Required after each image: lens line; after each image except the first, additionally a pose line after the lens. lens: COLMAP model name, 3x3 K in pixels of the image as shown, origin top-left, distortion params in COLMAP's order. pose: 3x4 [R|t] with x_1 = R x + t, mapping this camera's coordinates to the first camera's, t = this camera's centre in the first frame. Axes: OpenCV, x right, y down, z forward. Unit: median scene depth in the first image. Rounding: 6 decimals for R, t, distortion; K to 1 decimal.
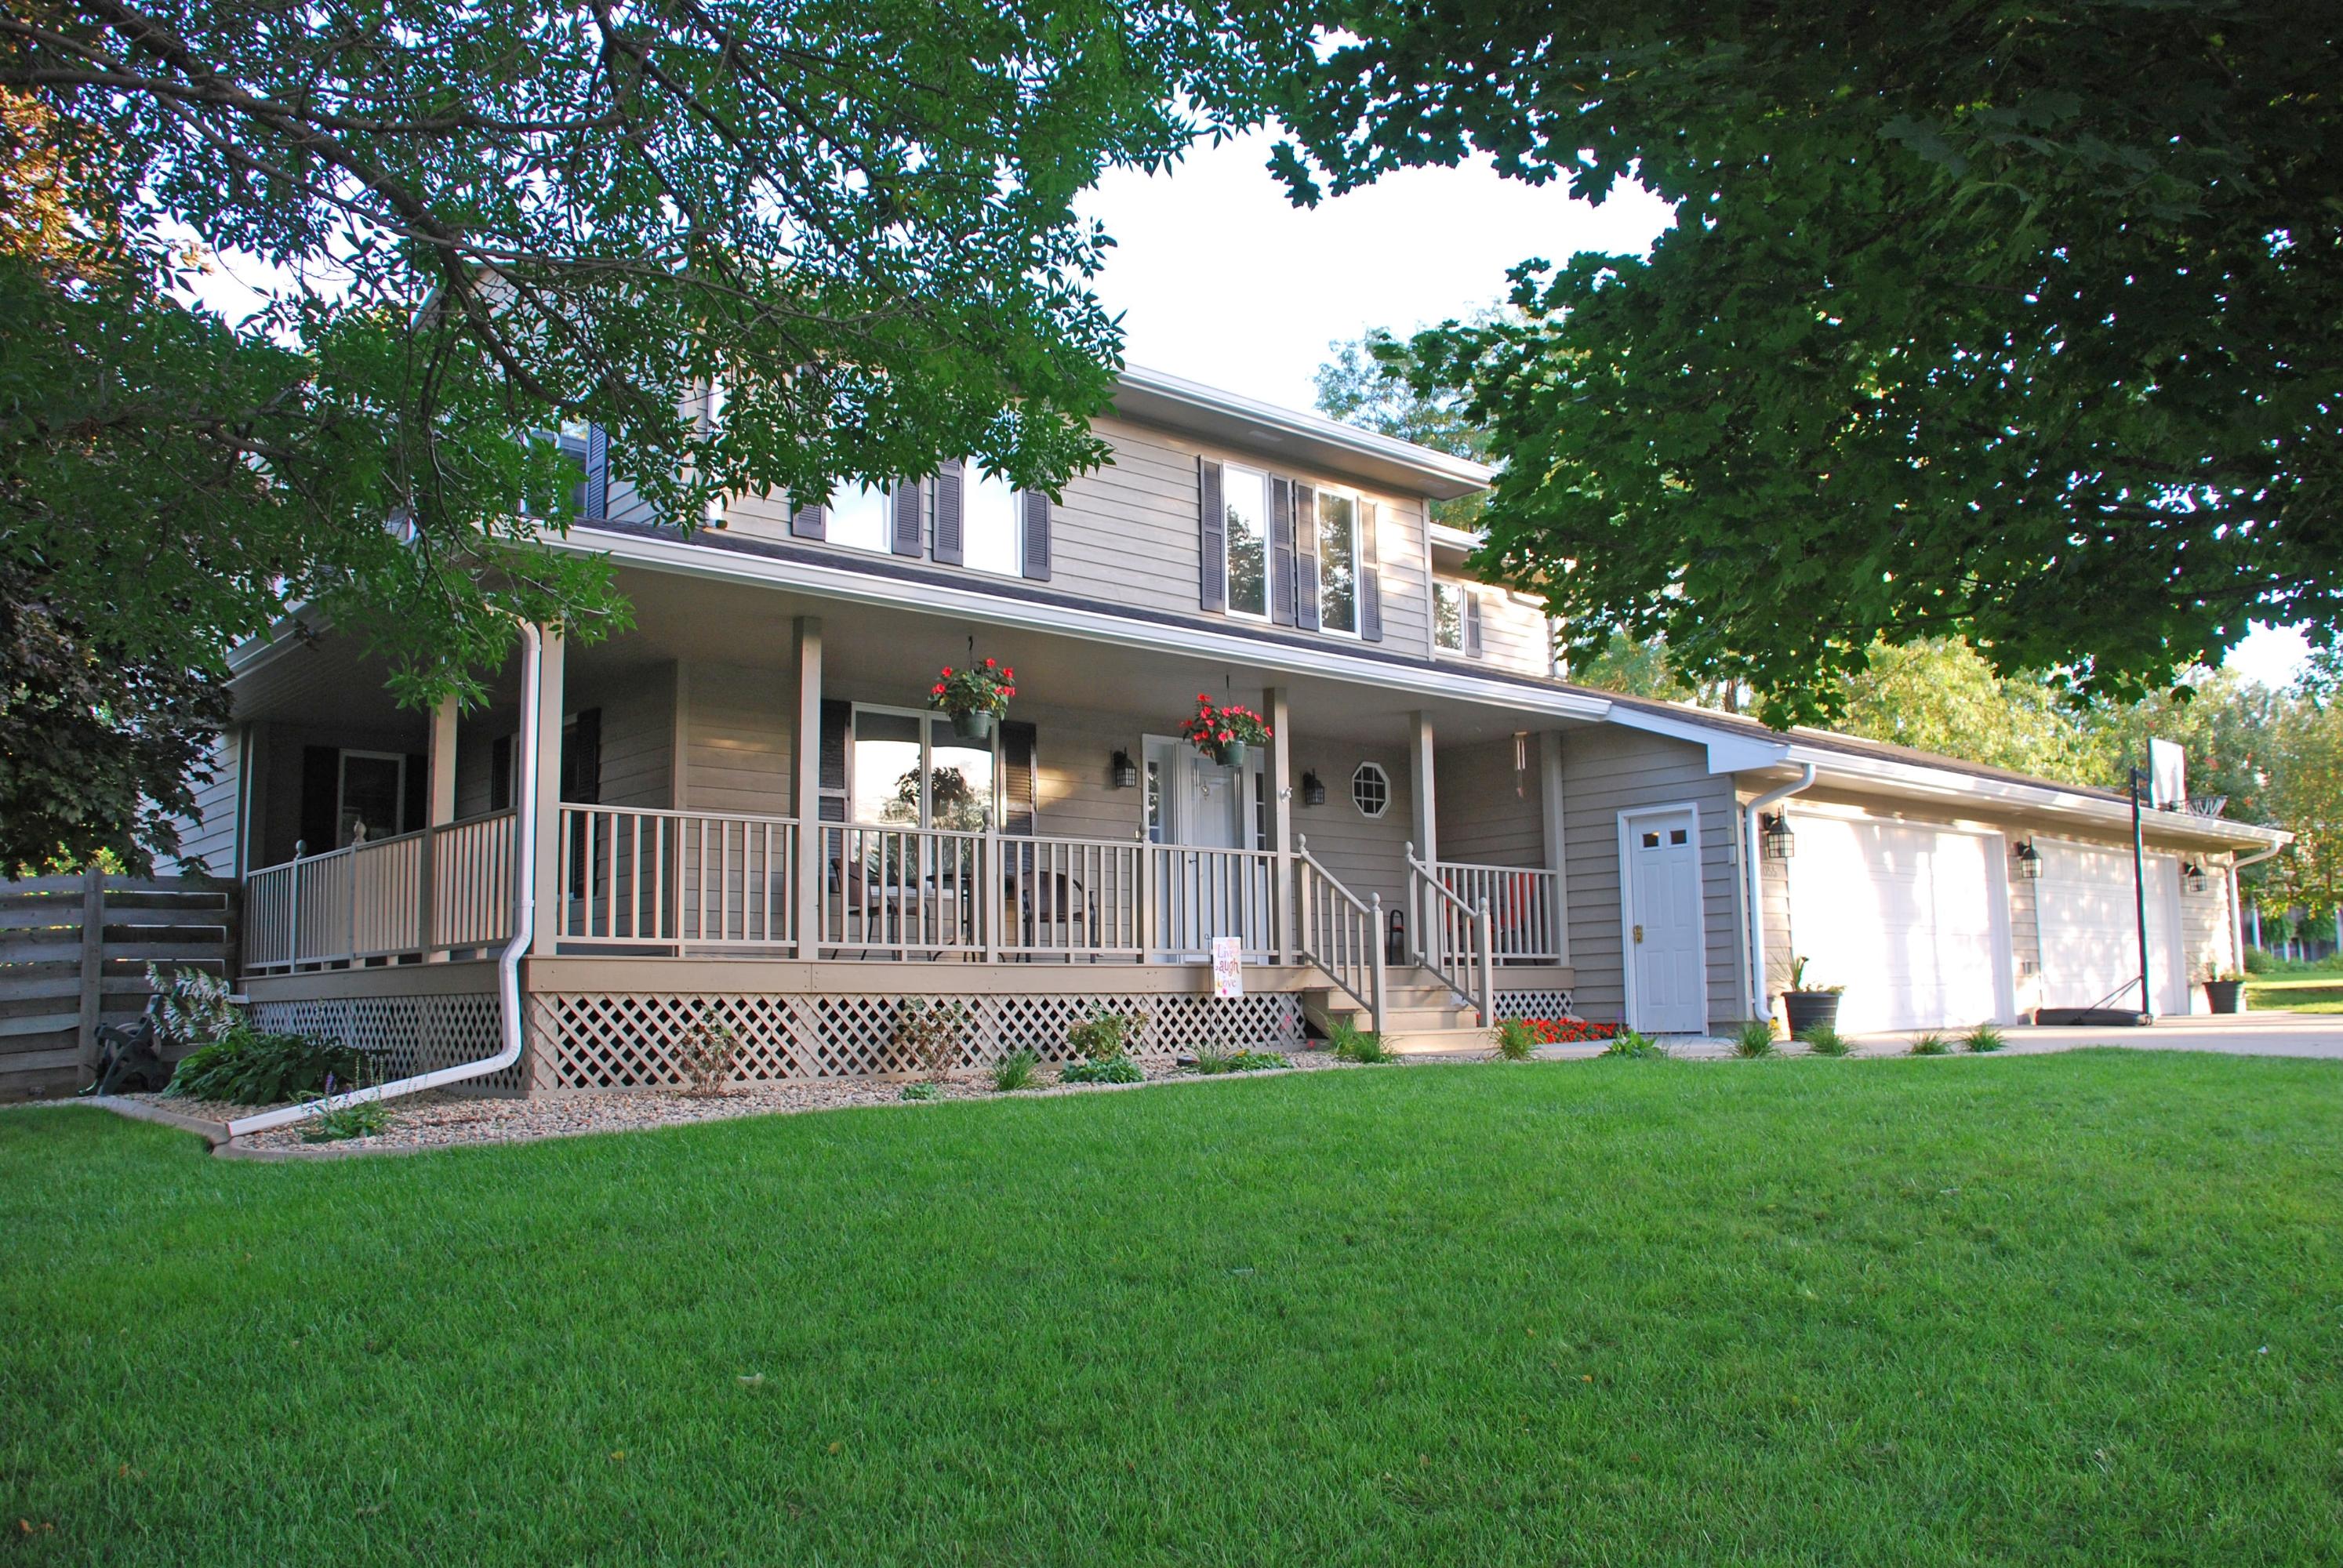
lens RADIAL K [[1840.9, 0, 1208.9], [0, 1840.9, 788.6], [0, 0, 1]] dist [-0.166924, 0.134002]
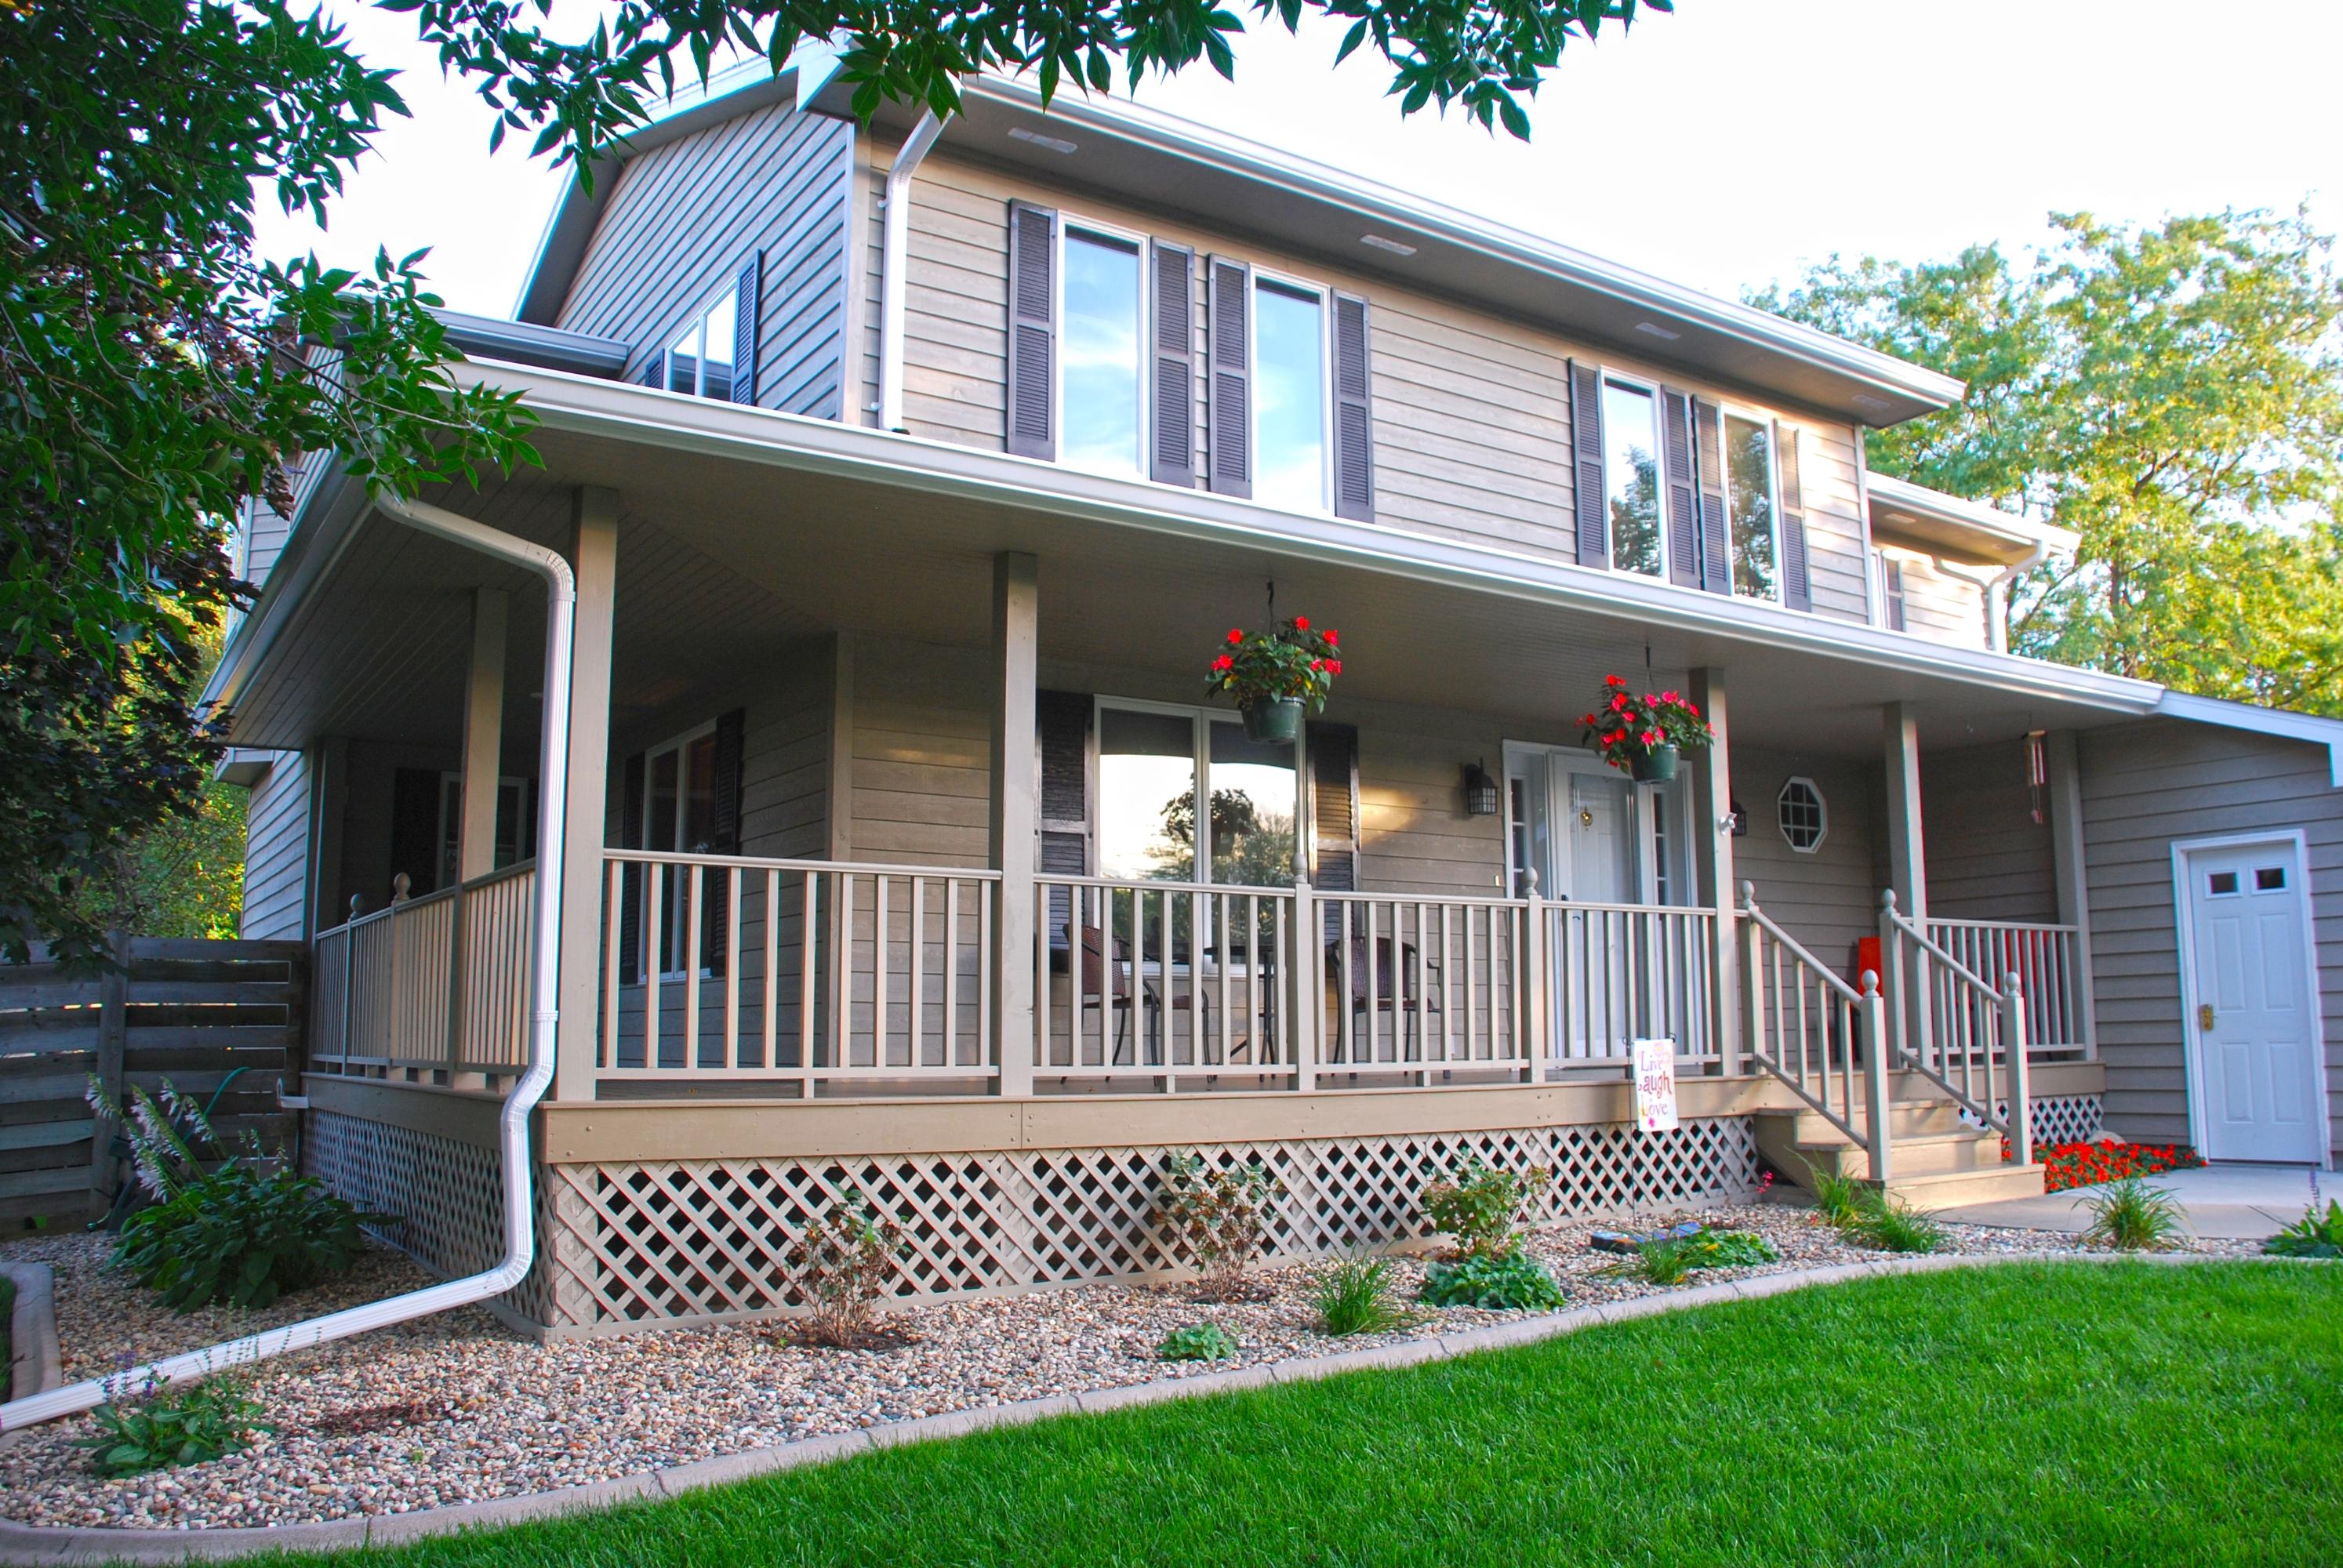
lens RADIAL K [[1840.9, 0, 1208.9], [0, 1840.9, 788.6], [0, 0, 1]] dist [-0.166924, 0.134002]
pose [[0.988859, -0.009385, -0.148558, -0.055570], [0.007431, 0.999878, -0.013704, -0.002345], [0.148668, 0.012447, 0.988809, 0.358017]]
